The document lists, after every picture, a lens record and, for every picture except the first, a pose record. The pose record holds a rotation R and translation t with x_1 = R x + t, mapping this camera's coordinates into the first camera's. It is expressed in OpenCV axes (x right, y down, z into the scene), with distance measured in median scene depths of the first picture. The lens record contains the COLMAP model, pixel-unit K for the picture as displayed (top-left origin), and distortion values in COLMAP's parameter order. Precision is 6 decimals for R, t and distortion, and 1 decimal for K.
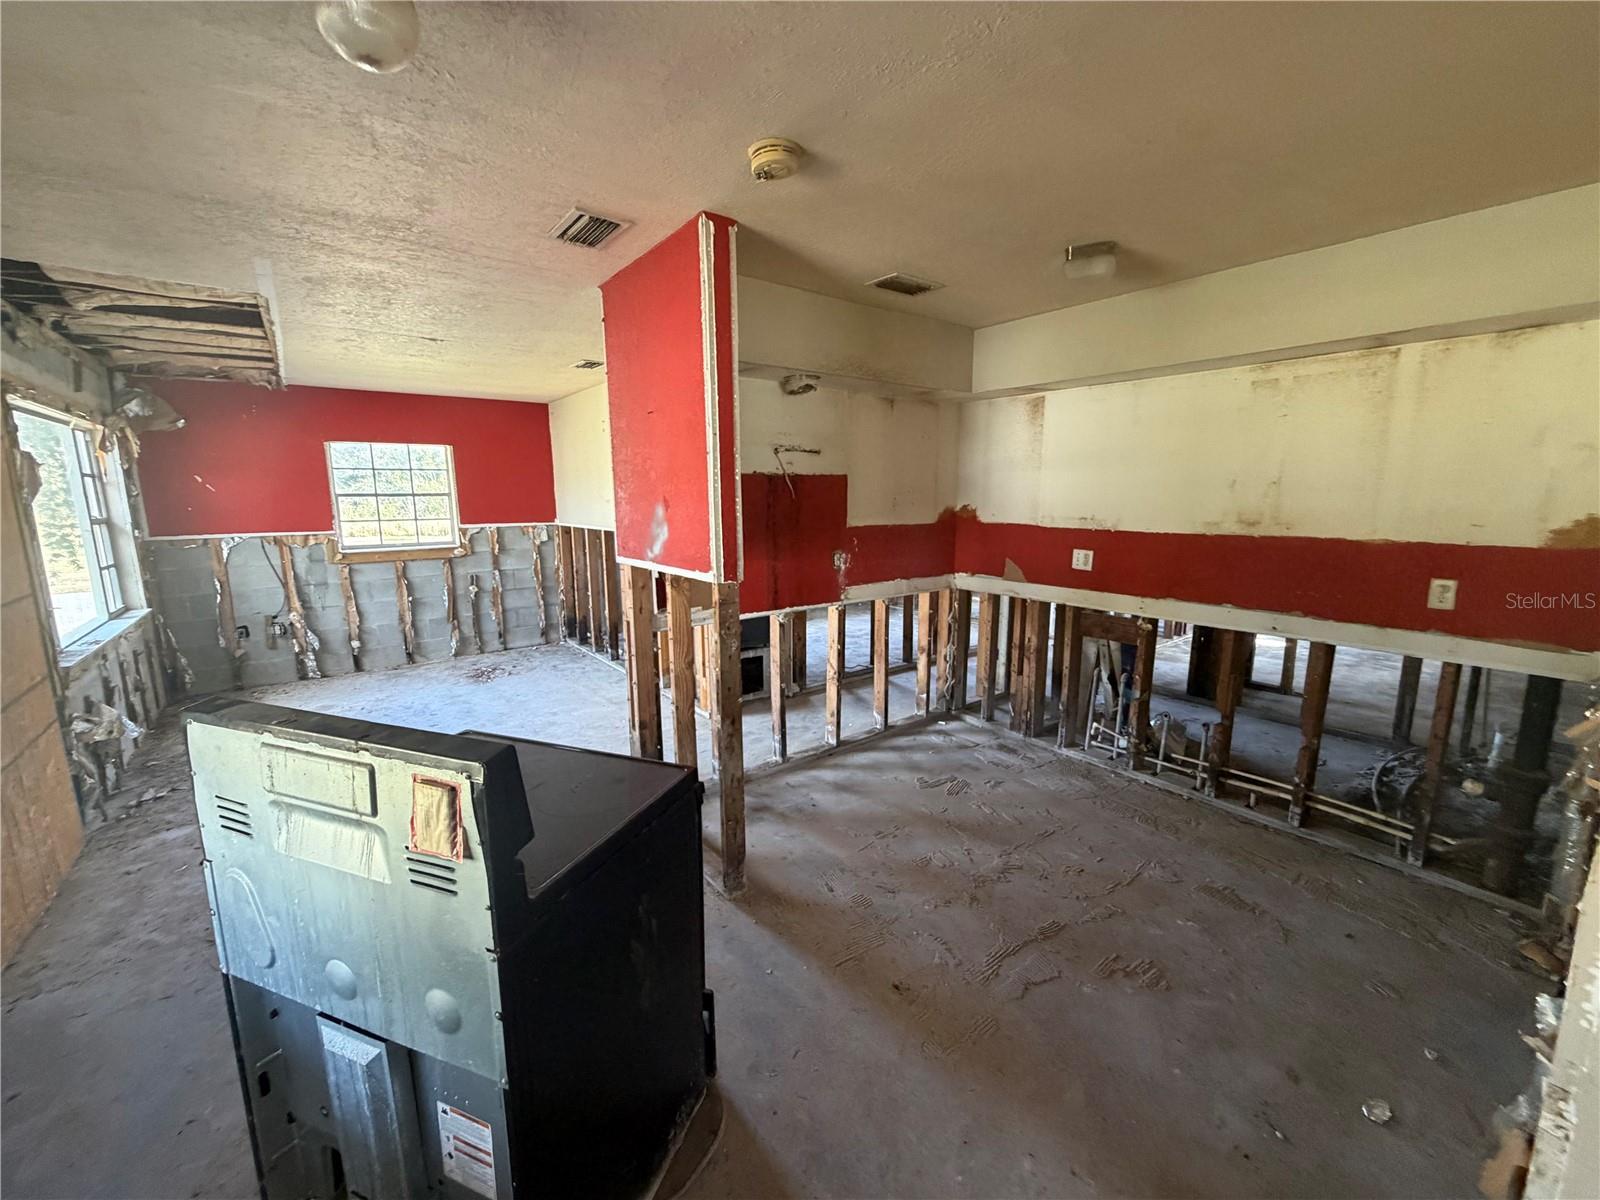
lens RADIAL K [[629.6, 0, 796.1], [0, 629.6, 596.8], [0, 0, 1]] dist [-0.000670, -0.000086]
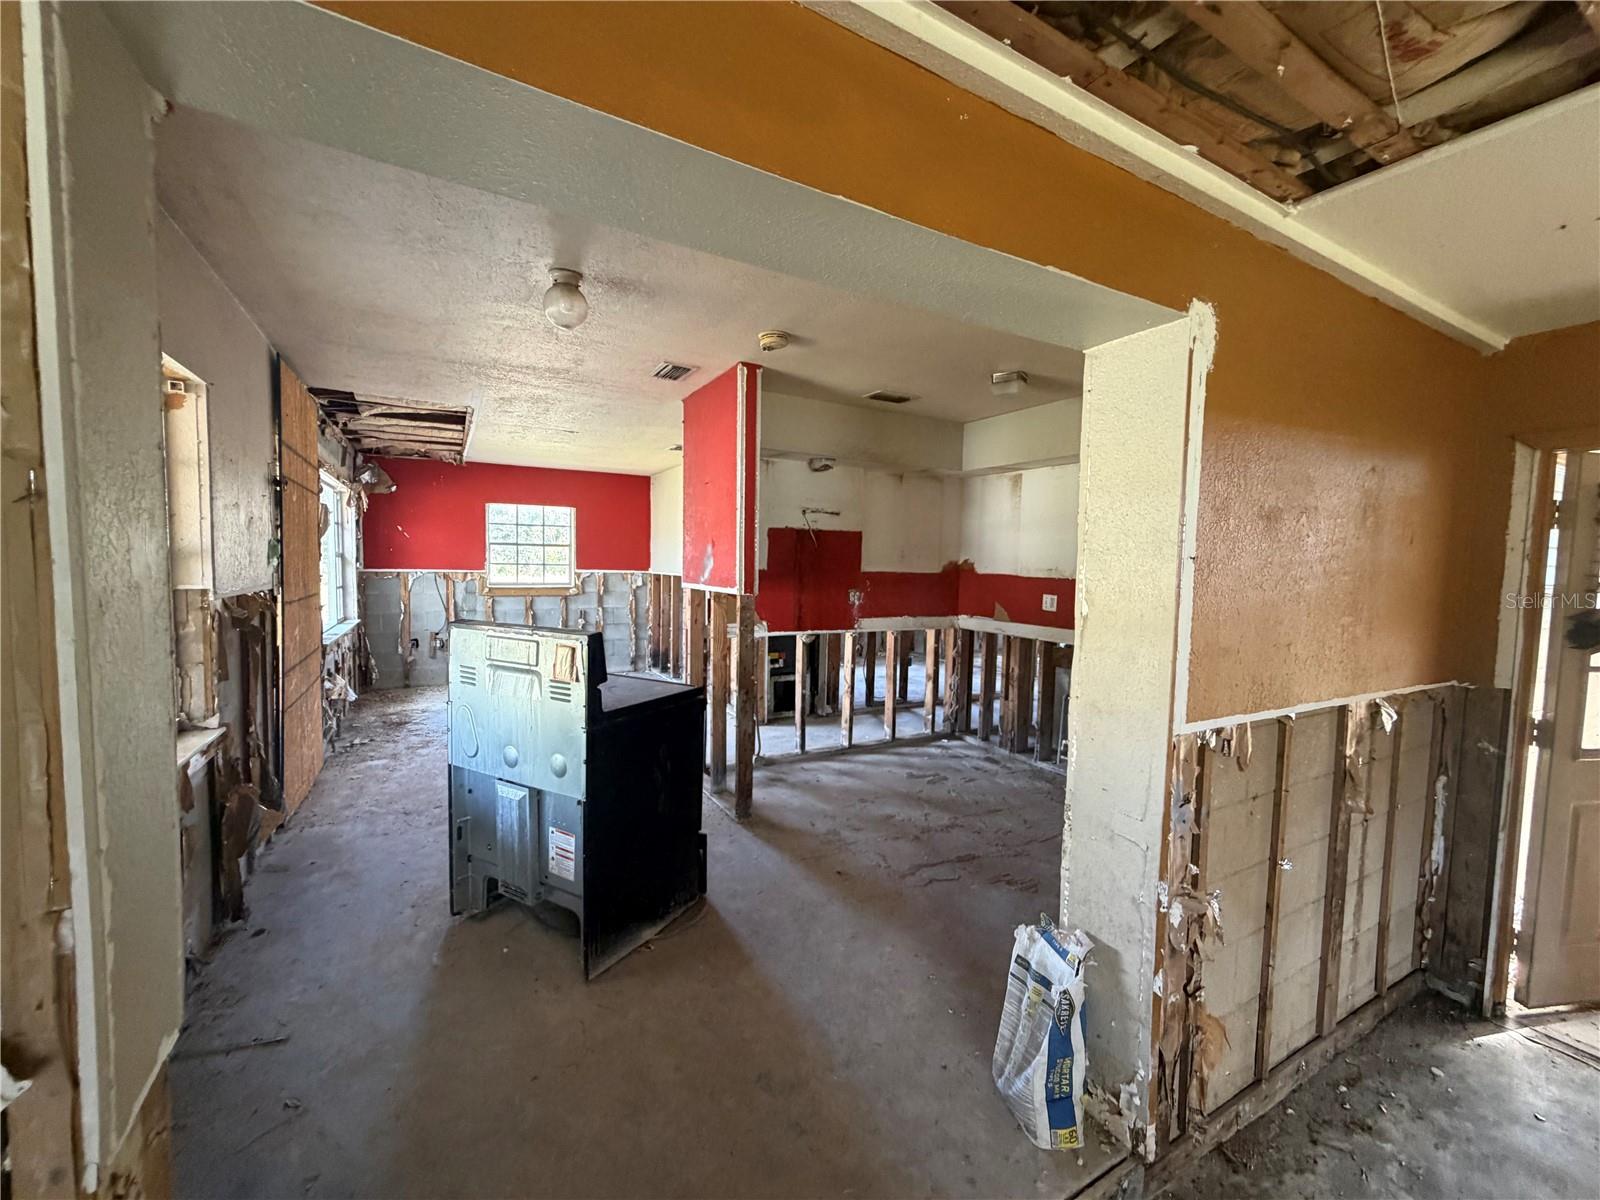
lens RADIAL K [[629.6, 0, 799.0], [0, 629.6, 597.2], [0, 0, 1]] dist [-0.000670, -0.000086]
pose [[0.989539, 0.034114, -0.140178, 0.152171], [-0.049267, 0.993135, -0.106097, 0.092405], [0.135596, 0.111893, 0.984426, -0.306613]]
